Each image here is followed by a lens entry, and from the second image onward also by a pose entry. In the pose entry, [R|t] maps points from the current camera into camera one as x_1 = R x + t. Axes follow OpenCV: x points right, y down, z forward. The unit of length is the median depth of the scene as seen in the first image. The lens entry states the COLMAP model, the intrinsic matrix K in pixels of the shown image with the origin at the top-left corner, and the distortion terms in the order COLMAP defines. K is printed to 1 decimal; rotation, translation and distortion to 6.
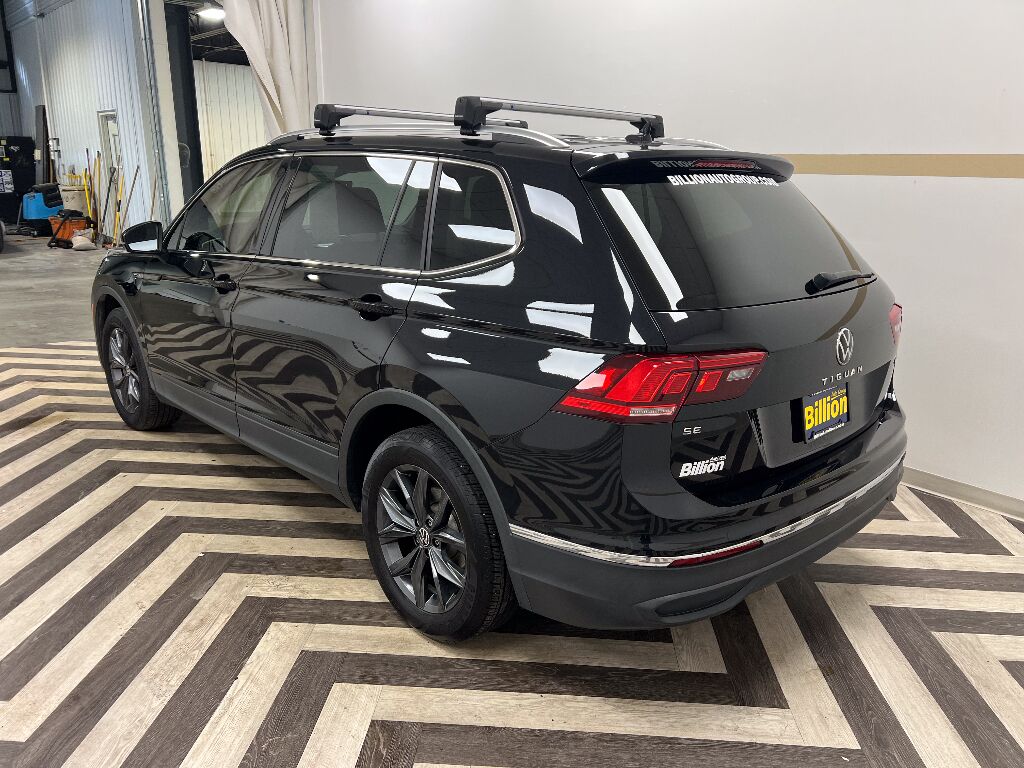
lens RADIAL K [[779.5, 0, 527.1], [0, 779.5, 384.9], [0, 0, 1]] dist [0.053465, -0.070316]
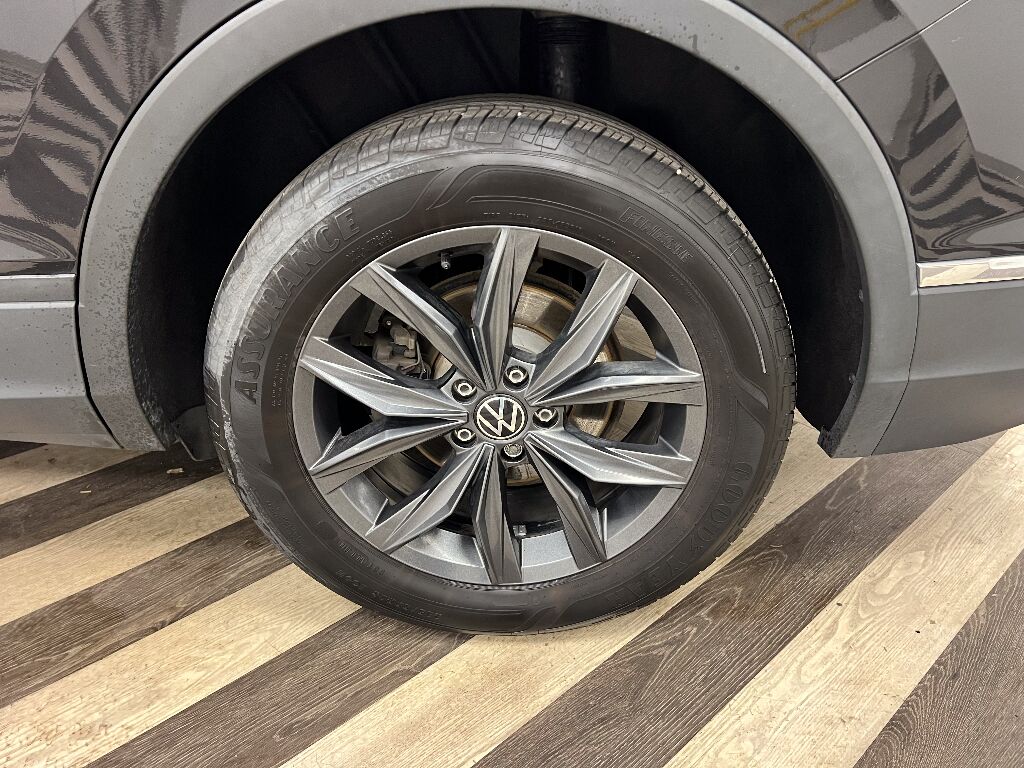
lens RADIAL K [[779.5, 0, 527.1], [0, 779.5, 384.9], [0, 0, 1]] dist [0.053465, -0.070316]
pose [[0.696409, -0.366614, 0.616935, -0.384300], [0.187044, 0.922679, 0.337163, 0.067018], [-0.692841, -0.119409, 0.711135, 0.823630]]
